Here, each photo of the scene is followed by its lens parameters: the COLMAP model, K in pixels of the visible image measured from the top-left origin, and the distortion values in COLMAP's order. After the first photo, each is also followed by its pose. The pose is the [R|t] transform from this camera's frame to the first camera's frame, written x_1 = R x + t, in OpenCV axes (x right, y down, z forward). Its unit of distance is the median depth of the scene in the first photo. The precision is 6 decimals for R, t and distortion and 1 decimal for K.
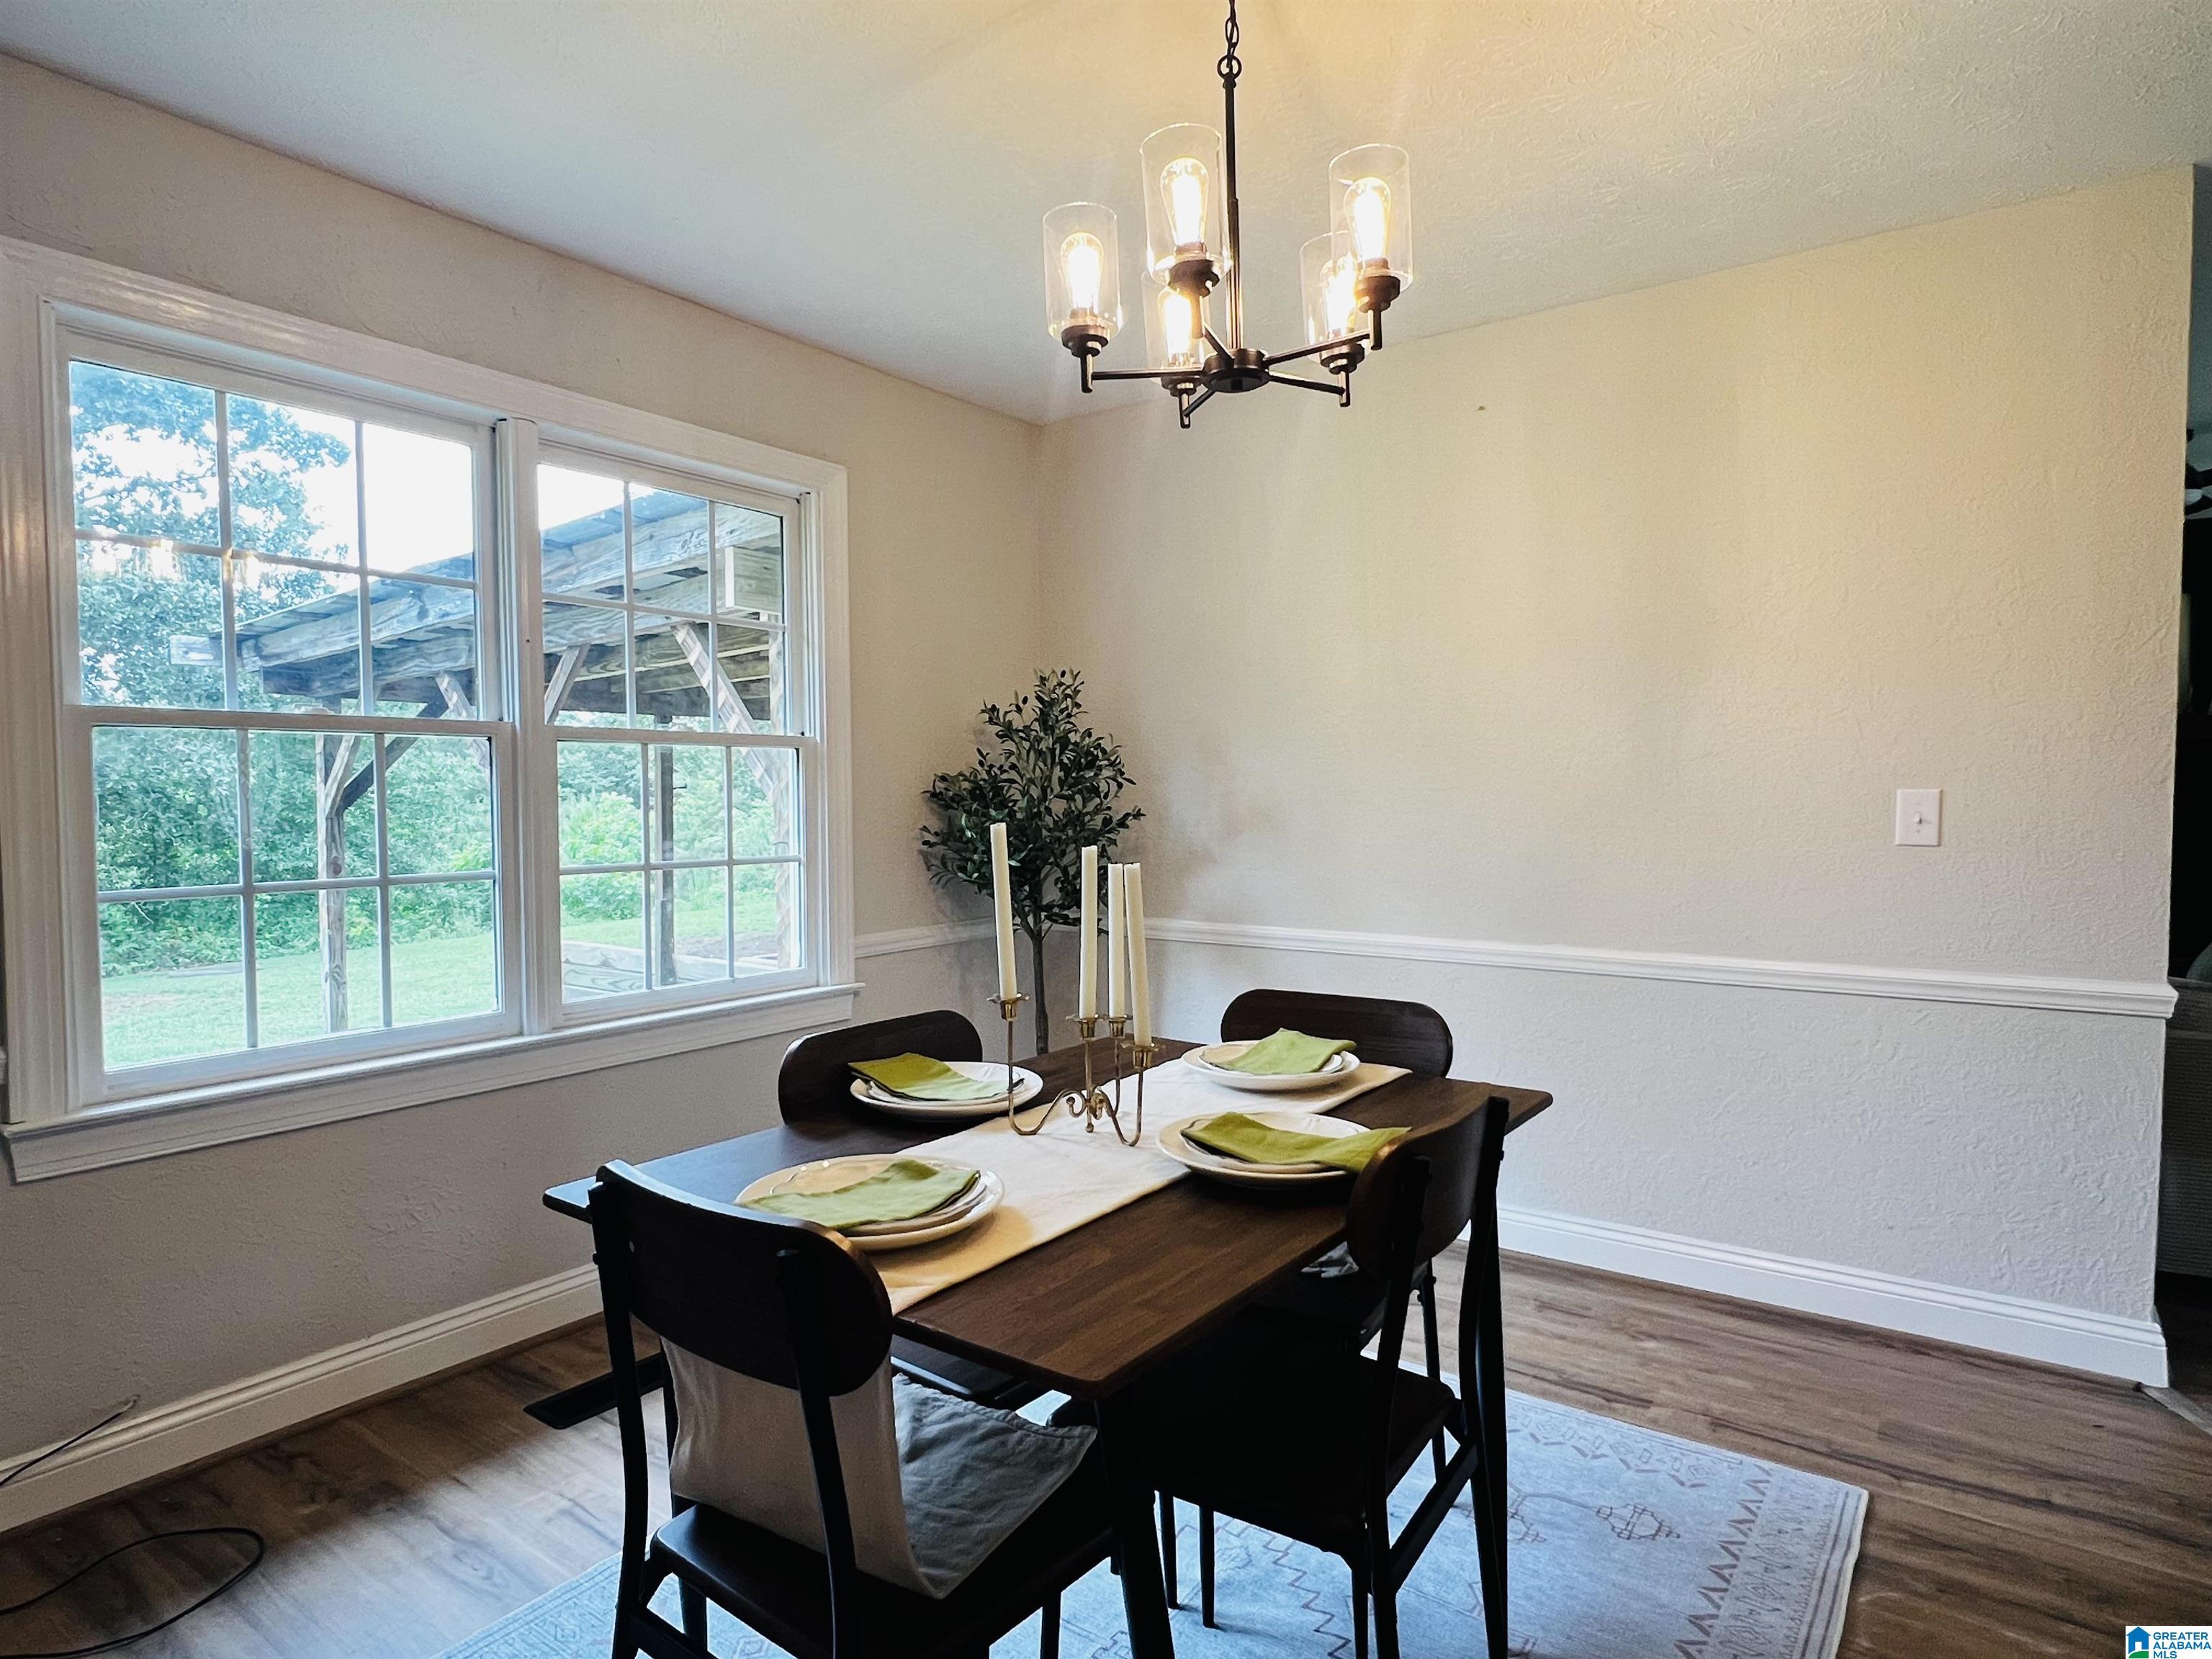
lens RADIAL K [[1232.2, 0, 1103.8], [0, 1232.2, 838.8], [0, 0, 1]] dist [-0.001273, -0.000308]
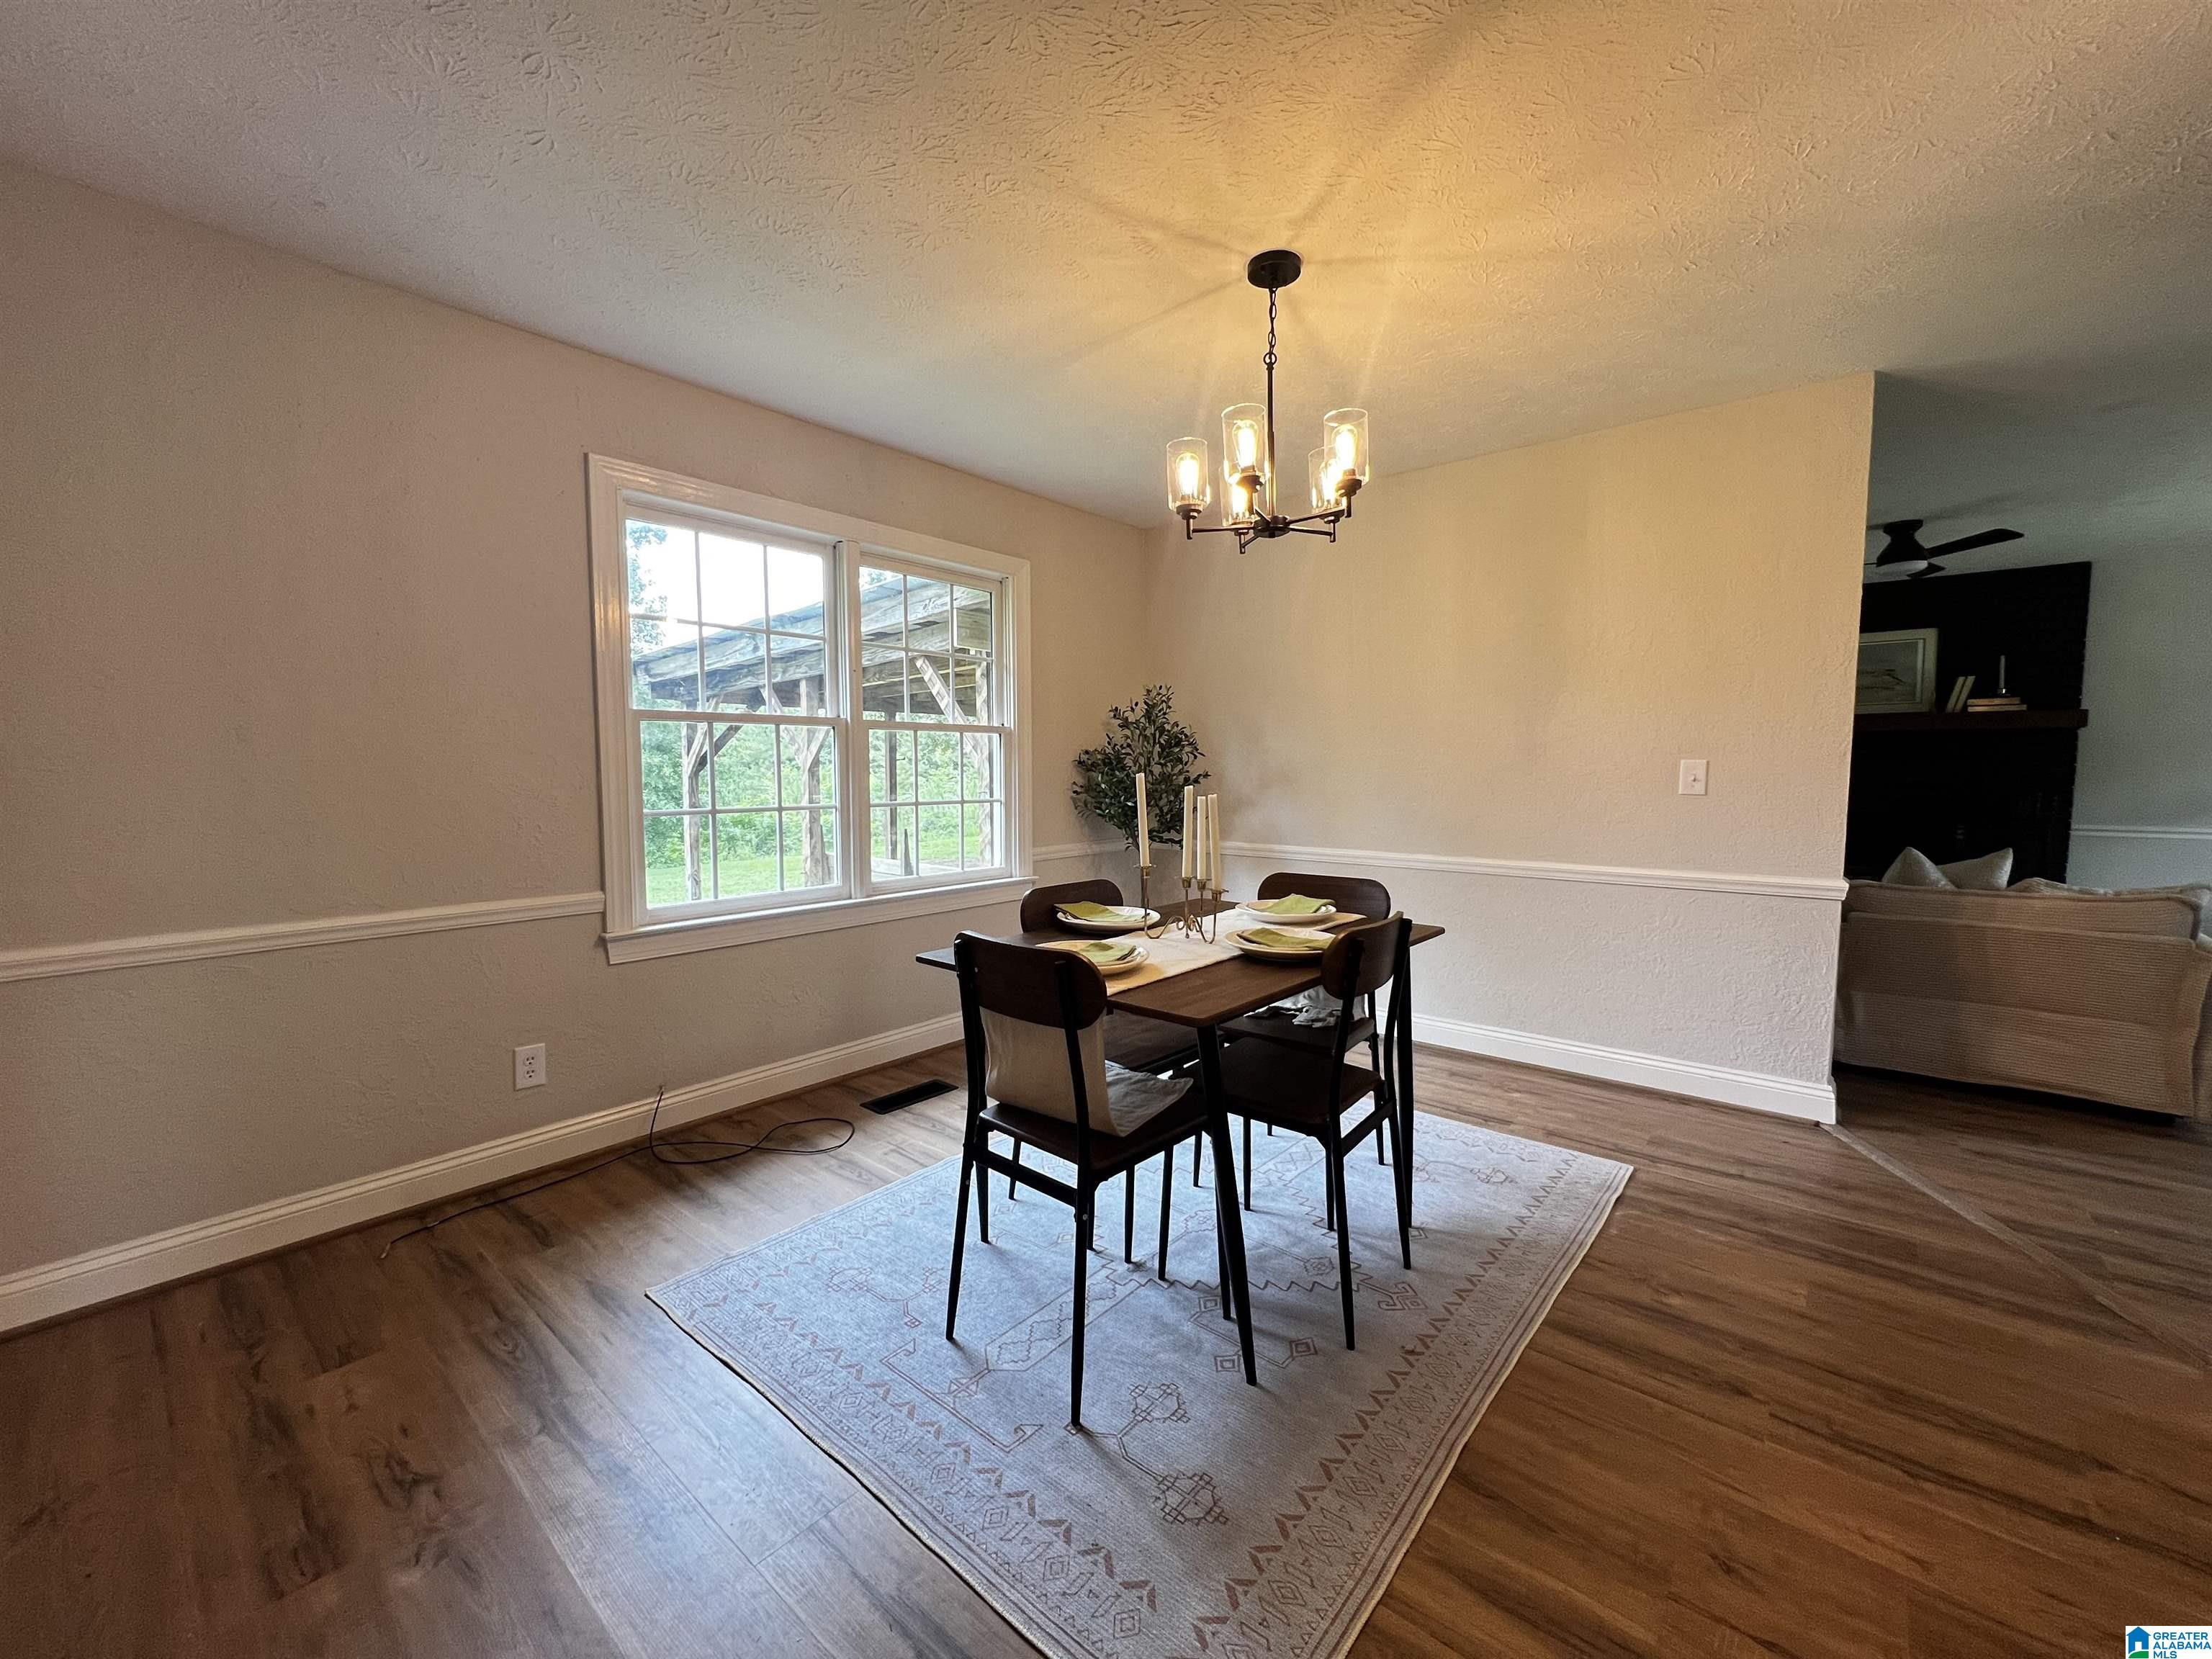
lens RADIAL K [[887.9, 0, 1105.1], [0, 887.9, 831.5], [0, 0, 1]] dist [-0.001721, 0.000790]
pose [[0.997291, 0.009592, -0.072934, -0.029950], [-0.007001, 0.999339, 0.035686, 0.021168], [0.073228, -0.035079, 0.996698, -0.267840]]
